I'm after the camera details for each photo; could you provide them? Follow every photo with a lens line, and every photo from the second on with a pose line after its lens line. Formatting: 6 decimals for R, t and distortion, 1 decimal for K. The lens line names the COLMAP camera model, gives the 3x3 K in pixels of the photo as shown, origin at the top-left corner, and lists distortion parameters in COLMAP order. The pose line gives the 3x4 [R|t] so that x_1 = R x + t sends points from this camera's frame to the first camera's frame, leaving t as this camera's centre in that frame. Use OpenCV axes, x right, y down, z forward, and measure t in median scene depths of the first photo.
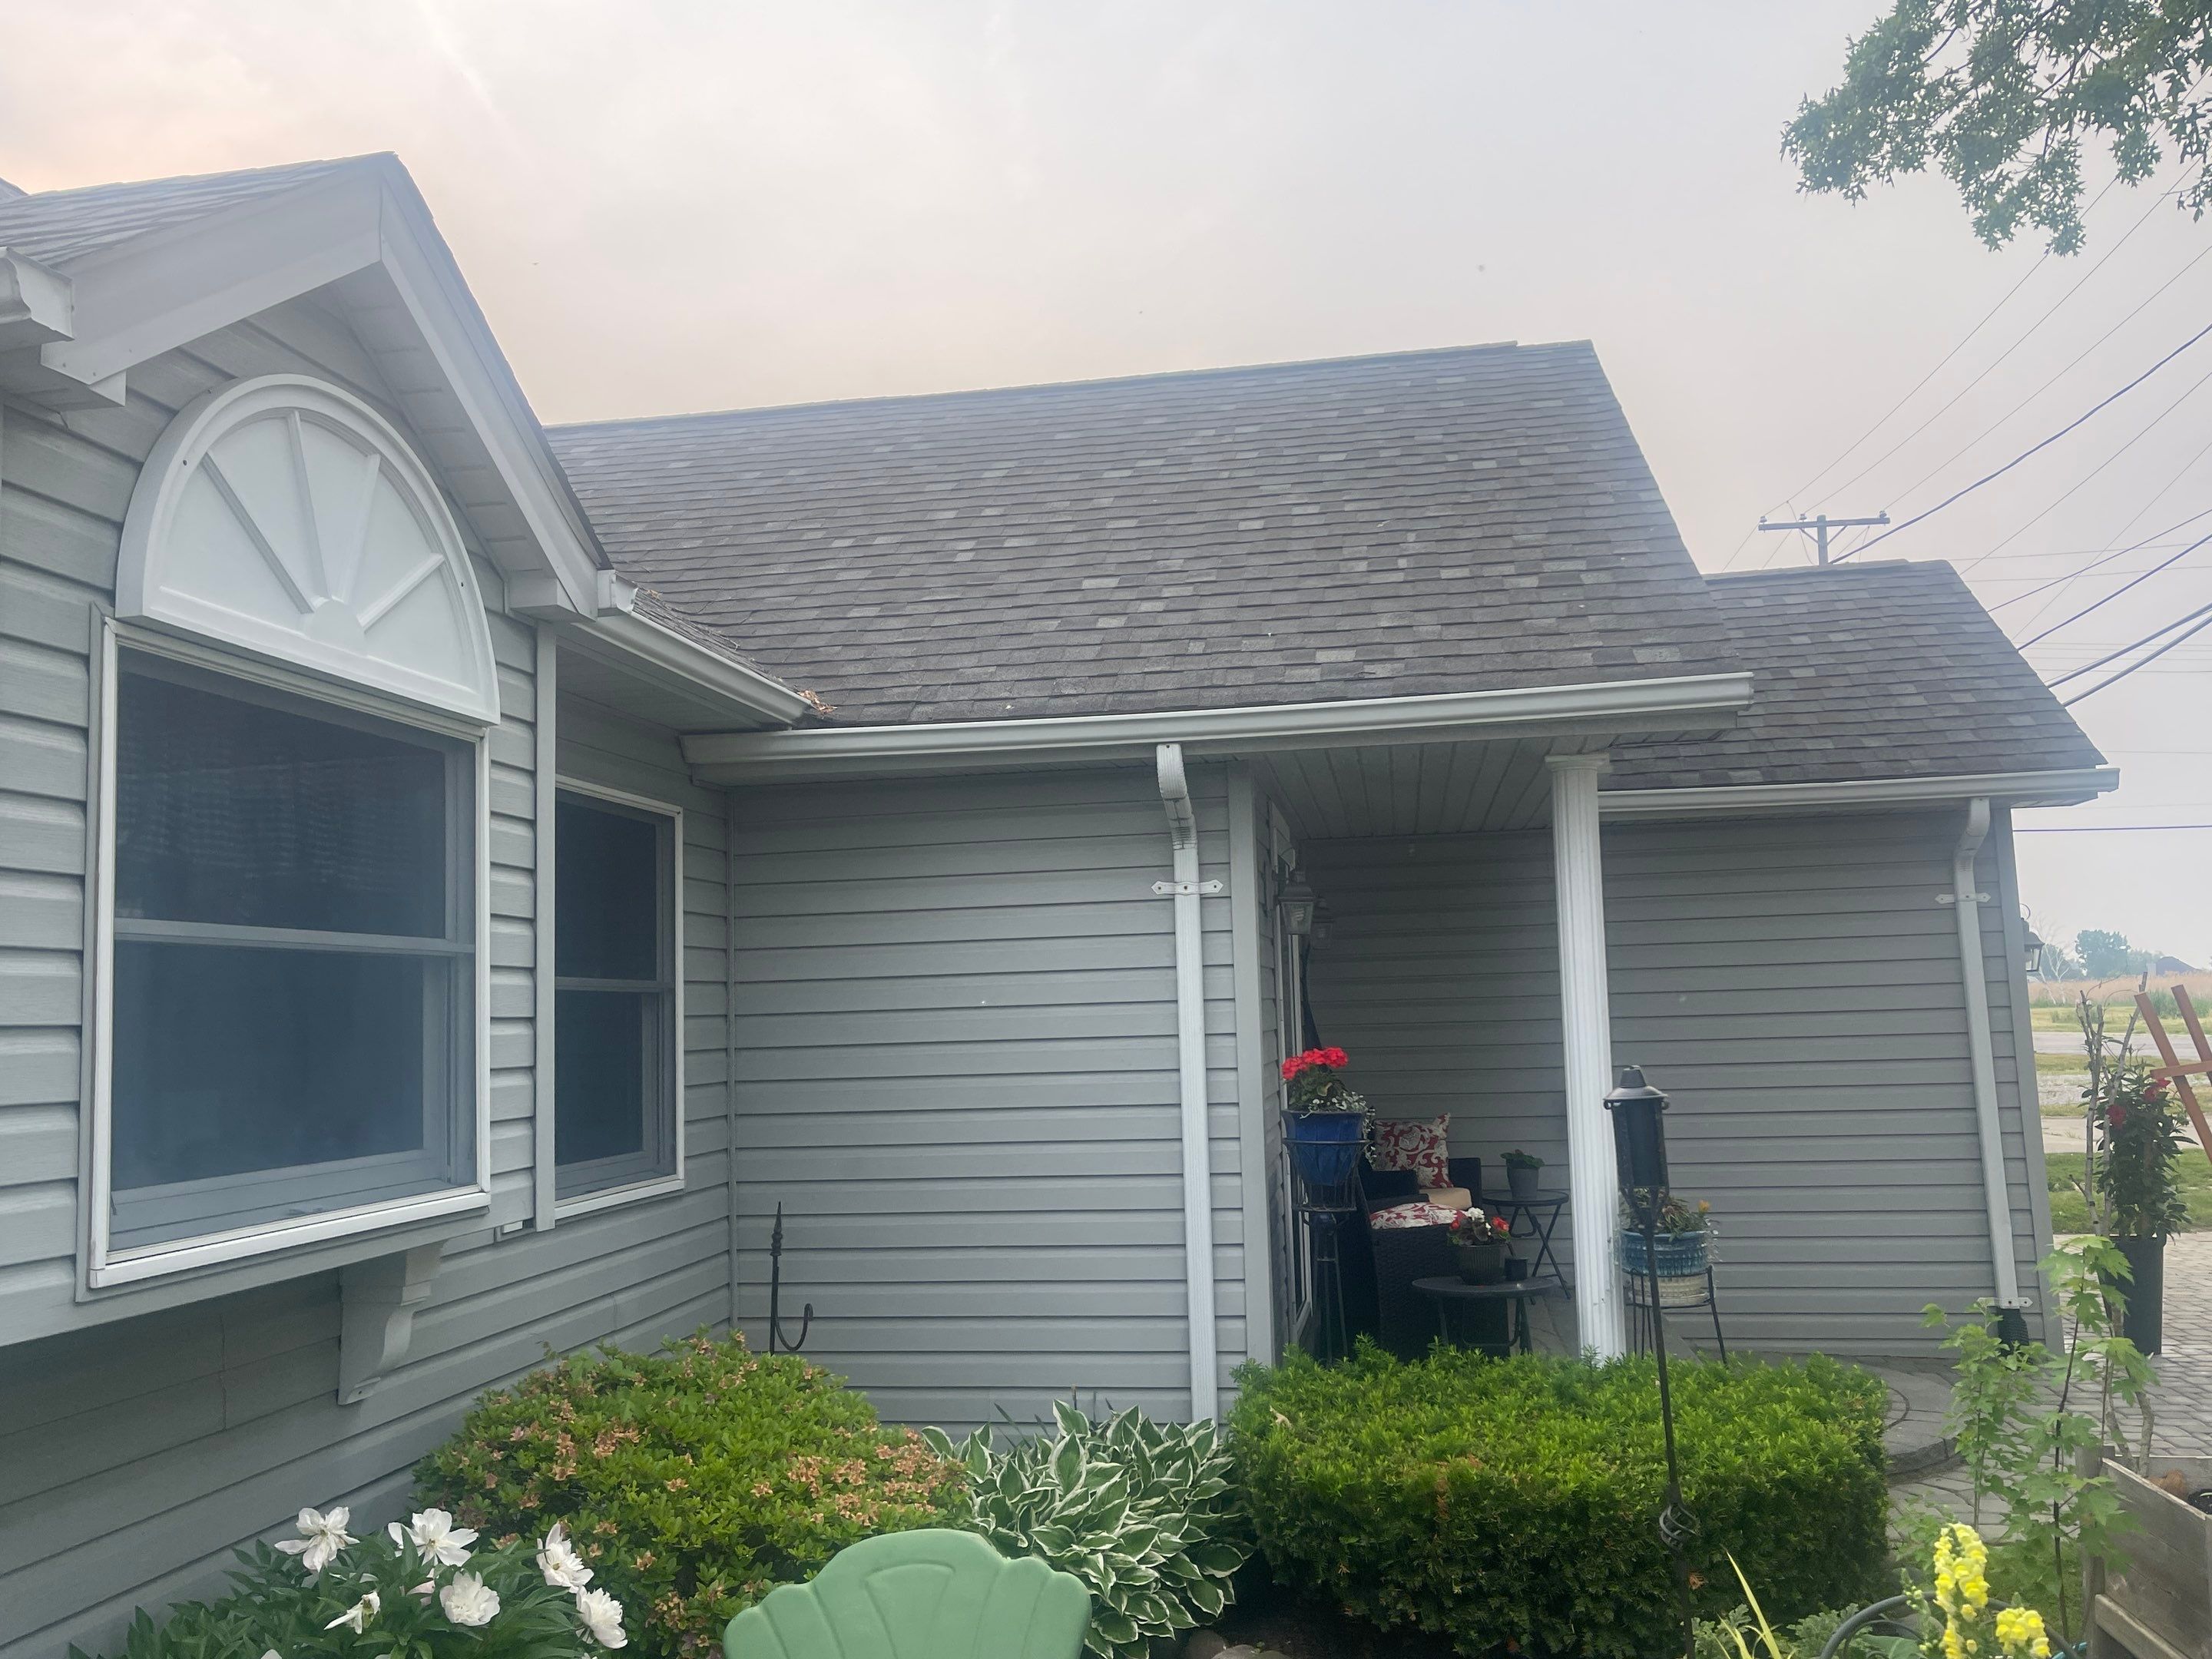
lens RADIAL K [[1830.3, 0, 1192.1], [0, 1830.3, 833.9], [0, 0, 1]] dist [0.089014, 0.003701]
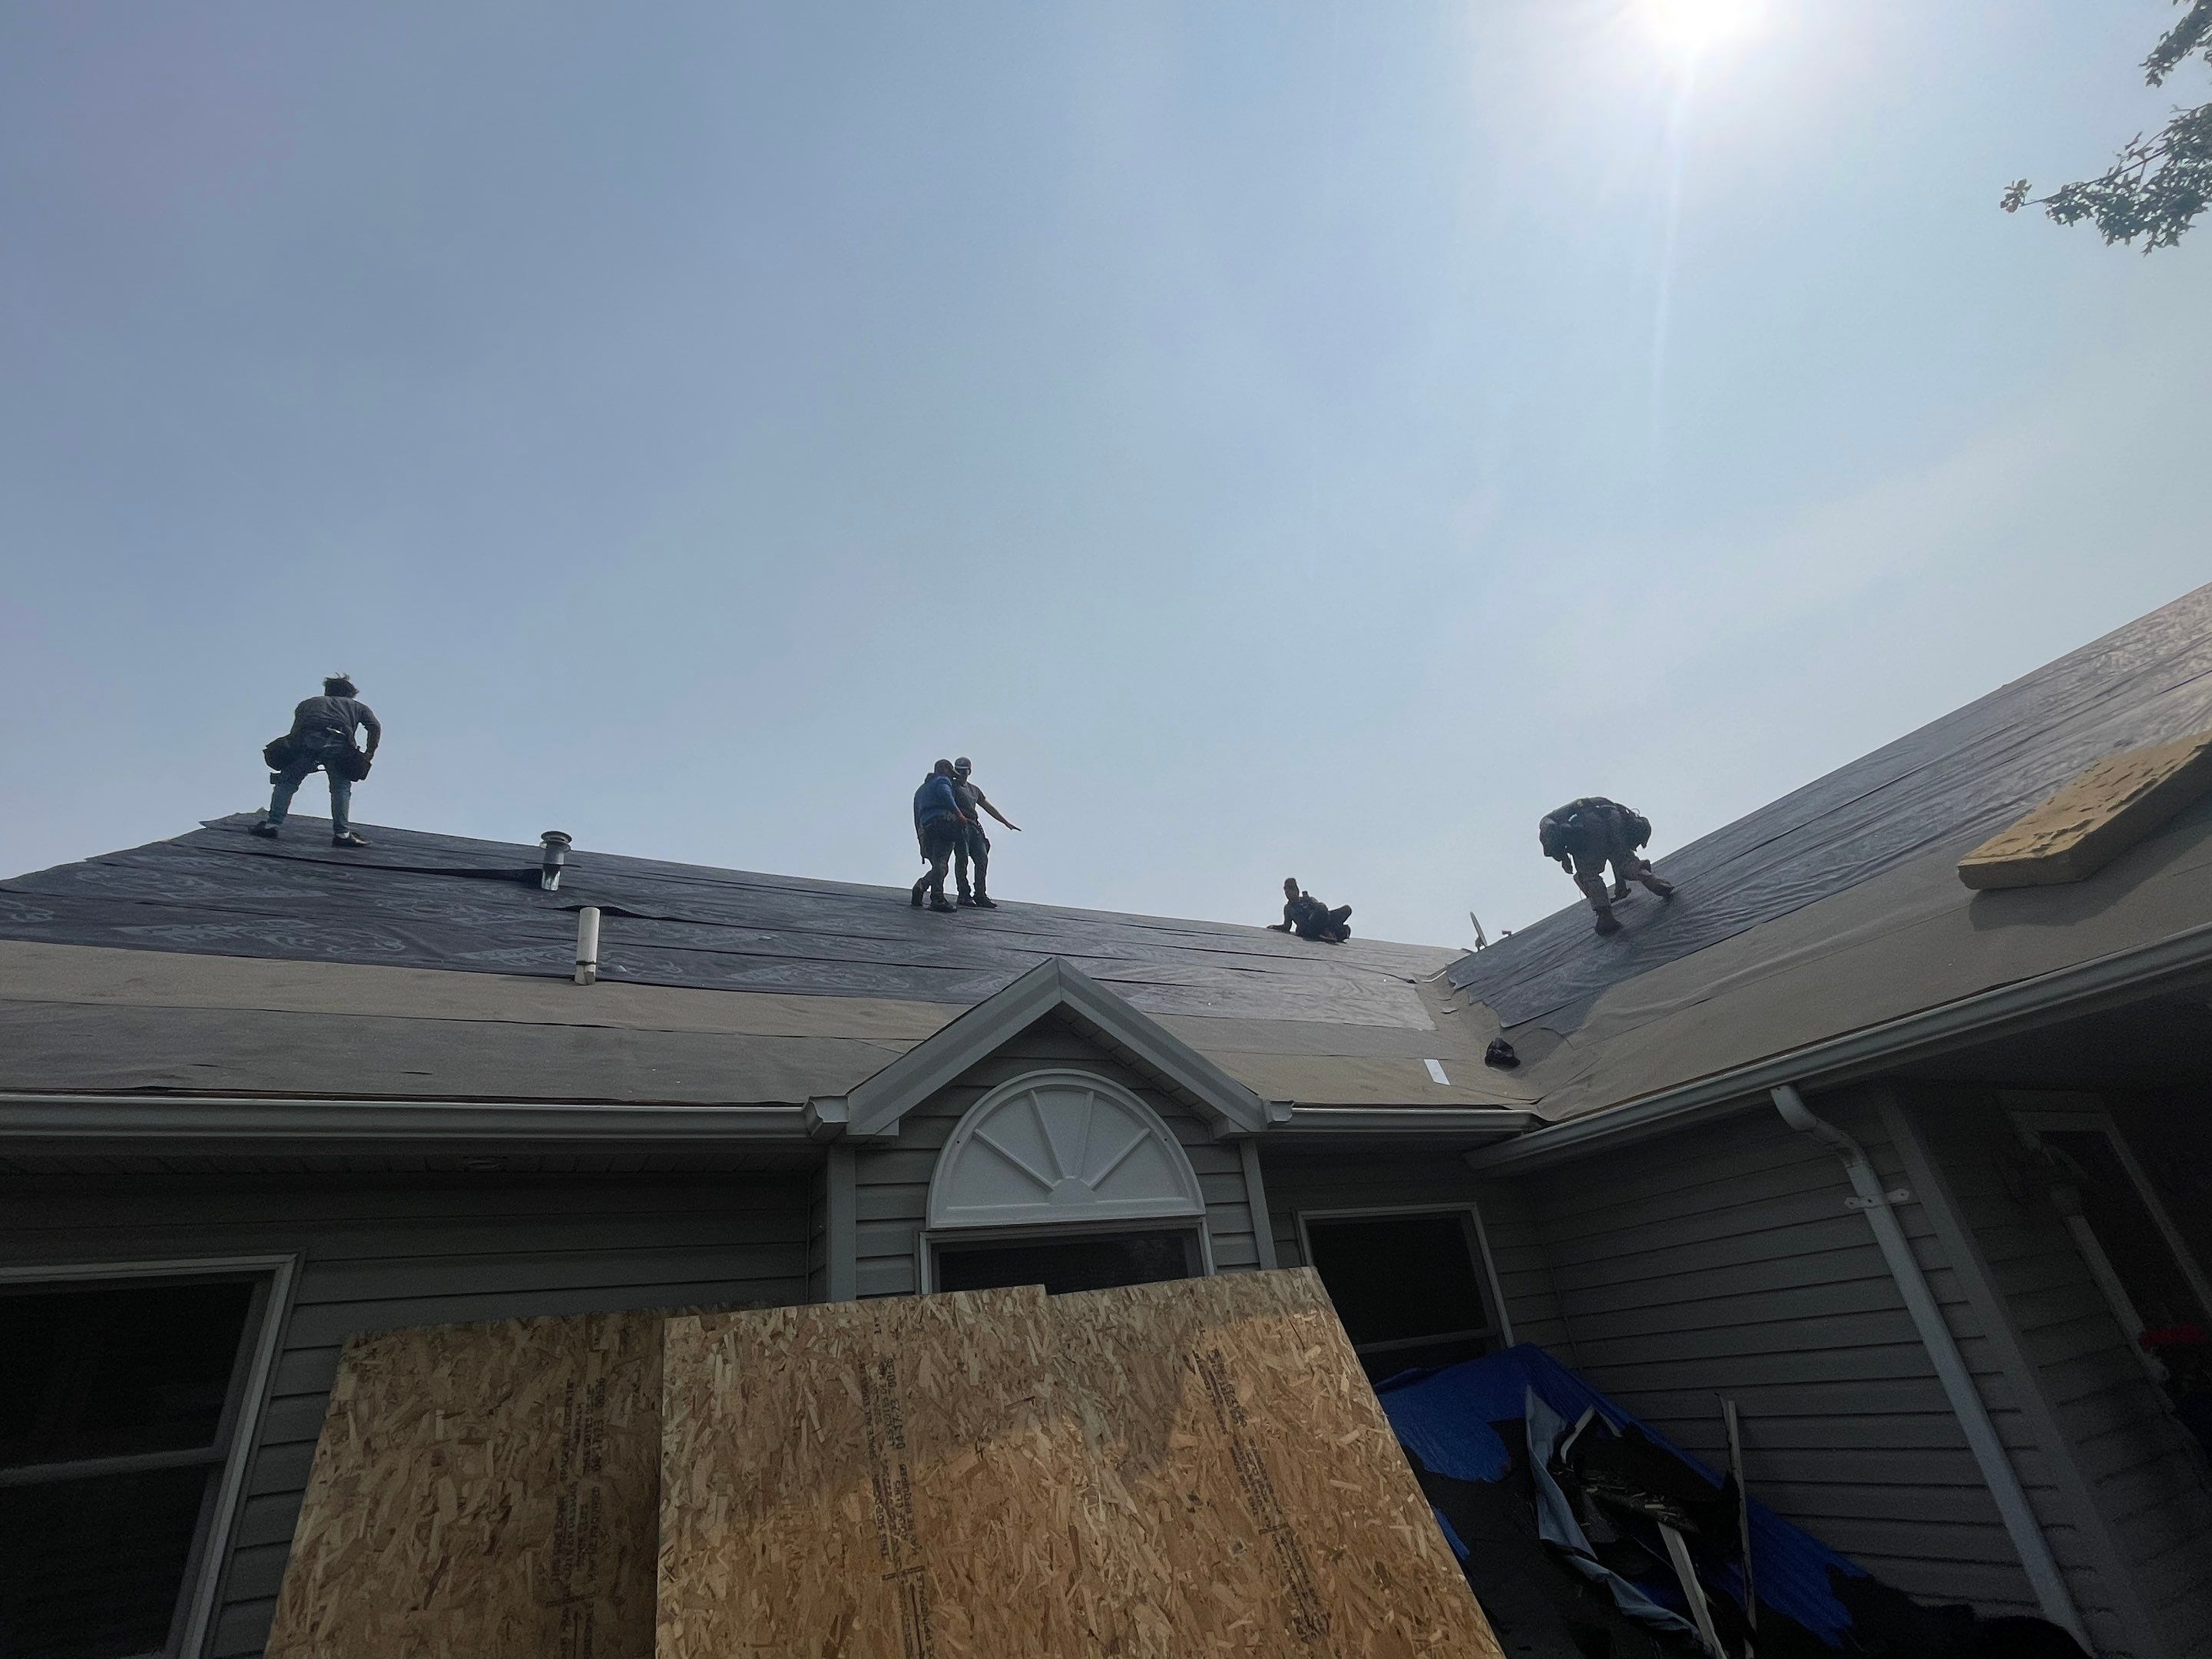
lens RADIAL K [[1029.0, 0, 1105.7], [0, 1029.0, 834.4], [0, 0, 1]] dist [-0.016613, 0.010905]
pose [[0.579718, -0.409268, -0.704576, 0.407046], [0.178105, 0.907441, -0.380563, -0.032206], [0.795114, 0.095131, 0.598953, 0.311947]]
